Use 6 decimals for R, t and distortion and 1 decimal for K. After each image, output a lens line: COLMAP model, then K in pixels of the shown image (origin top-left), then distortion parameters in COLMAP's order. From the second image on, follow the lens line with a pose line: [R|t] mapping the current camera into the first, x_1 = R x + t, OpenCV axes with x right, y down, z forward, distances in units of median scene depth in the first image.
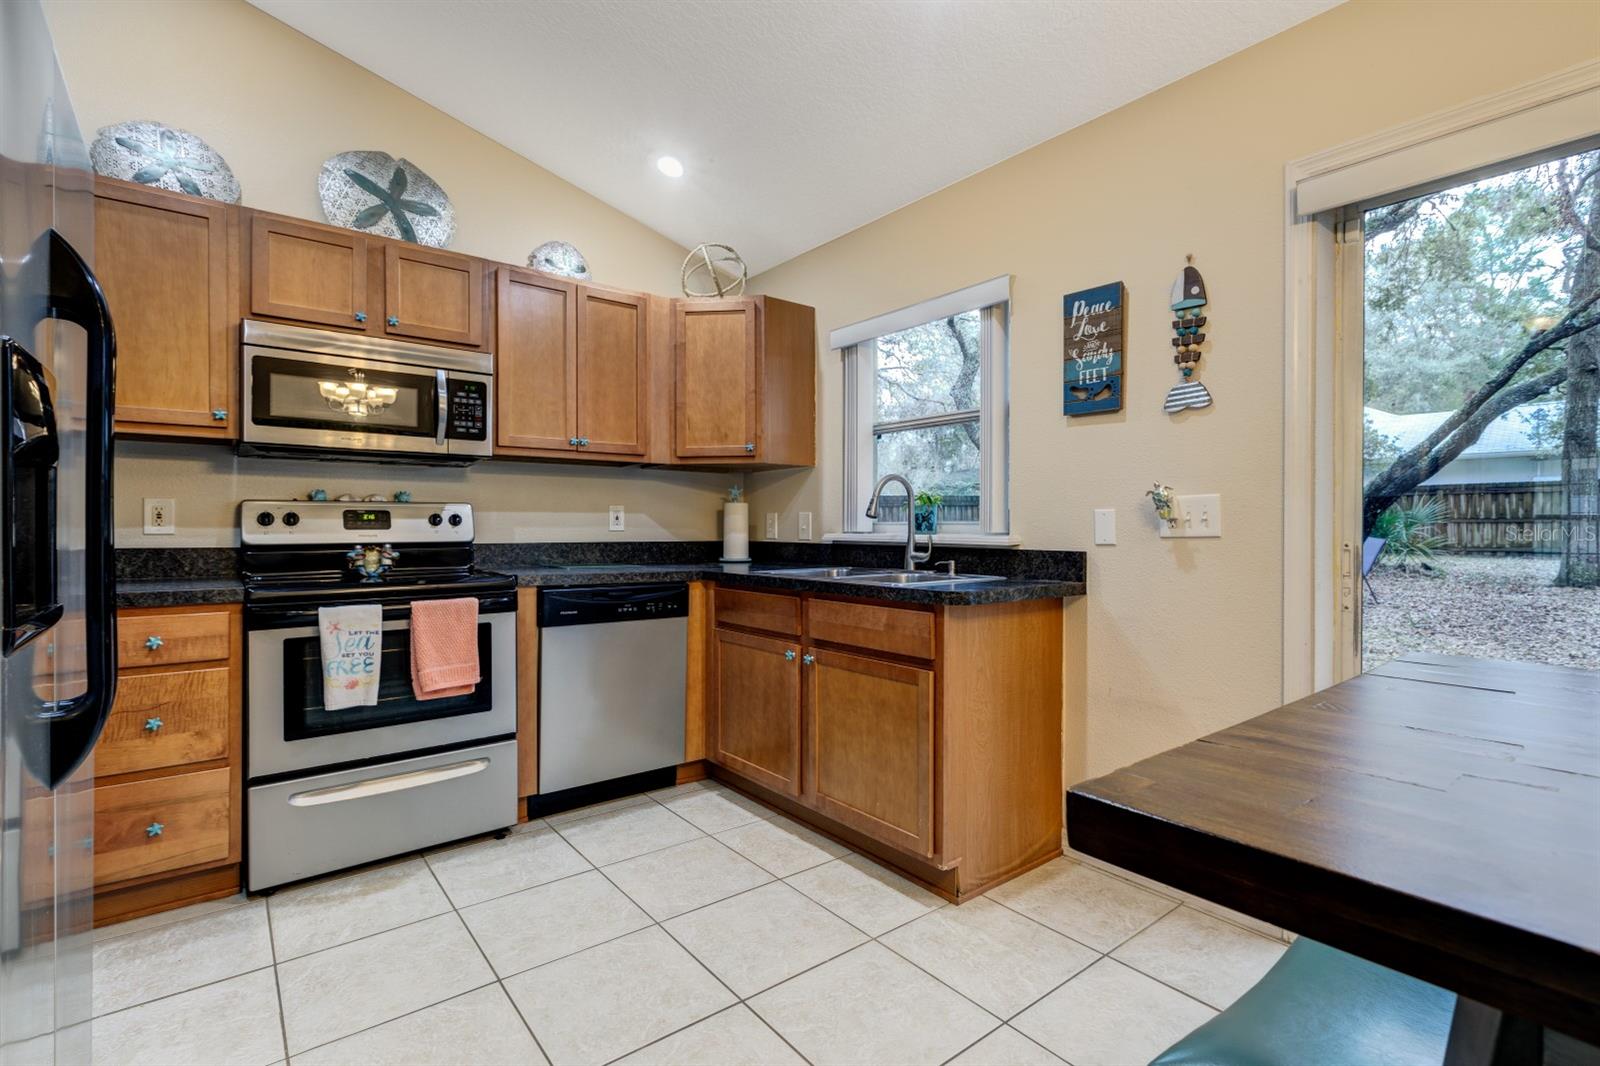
lens RADIAL K [[734.8, 0, 807.9], [0, 734.8, 530.9], [0, 0, 1]] dist [0.001977, 0.001354]
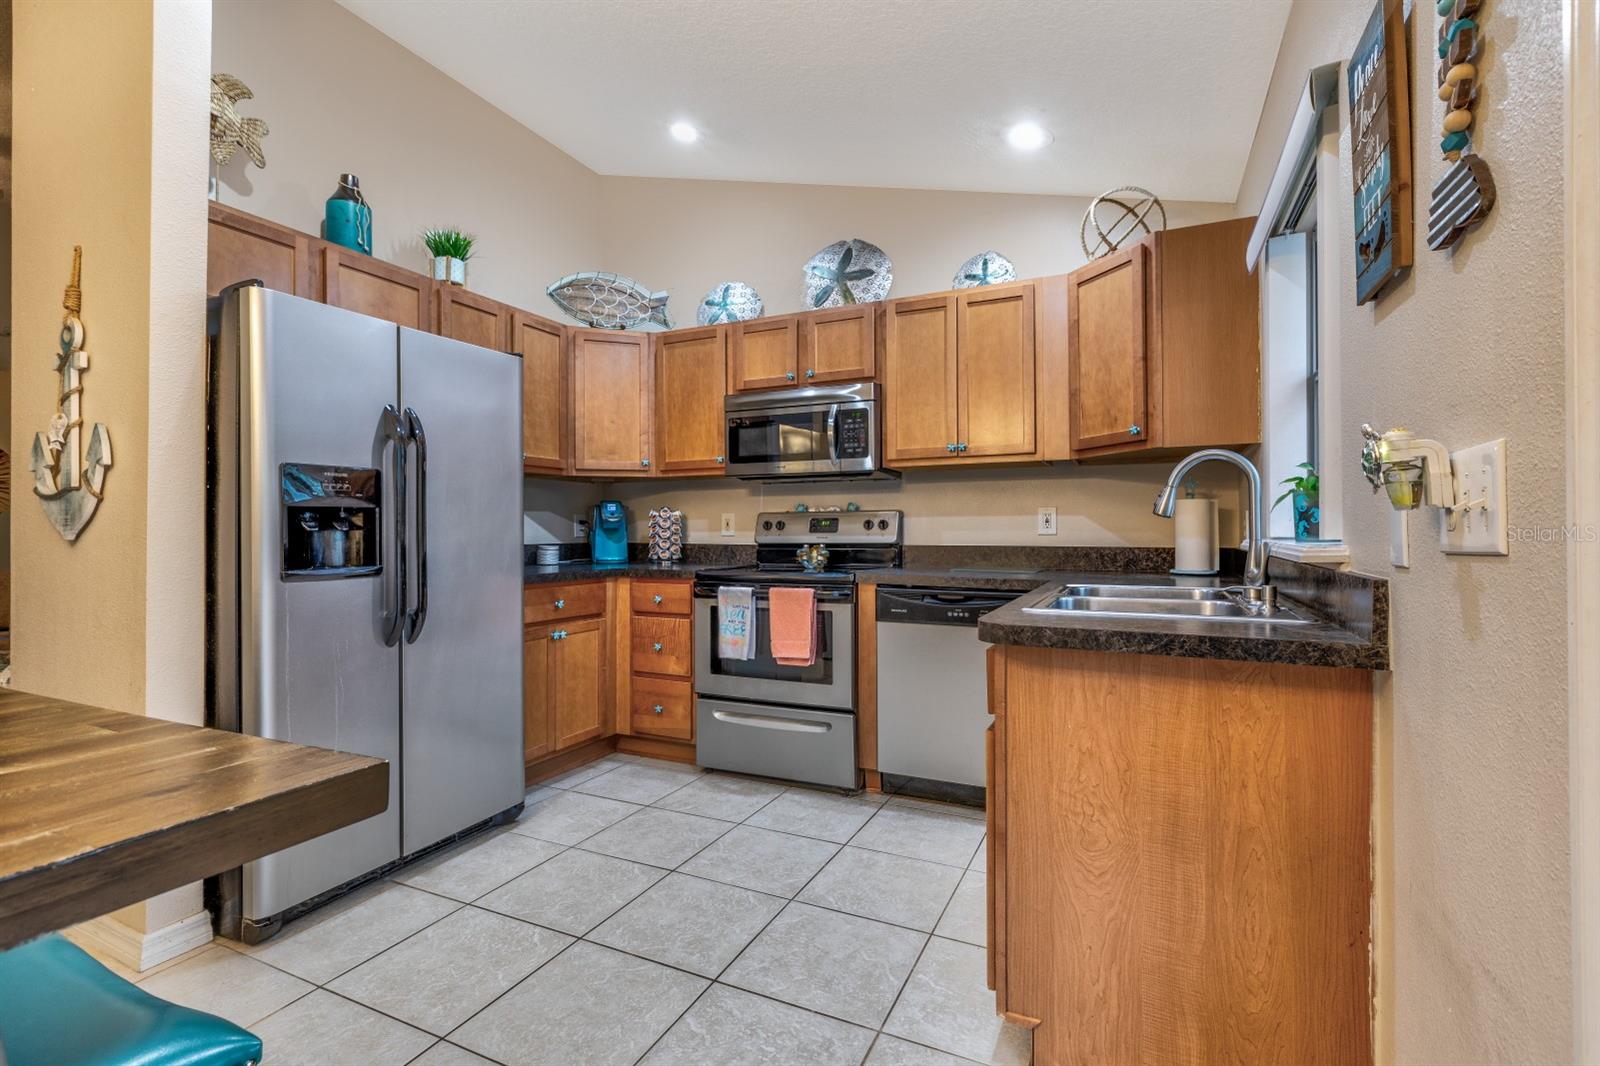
lens RADIAL K [[734.8, 0, 827.2], [0, 734.8, 527.9], [0, 0, 1]] dist [0.001977, 0.001354]
pose [[0.450252, -0.005241, -0.892886, 0.610748], [-0.002442, 0.999972, -0.007101, -0.001820], [0.892898, 0.005378, 0.450227, 0.438373]]
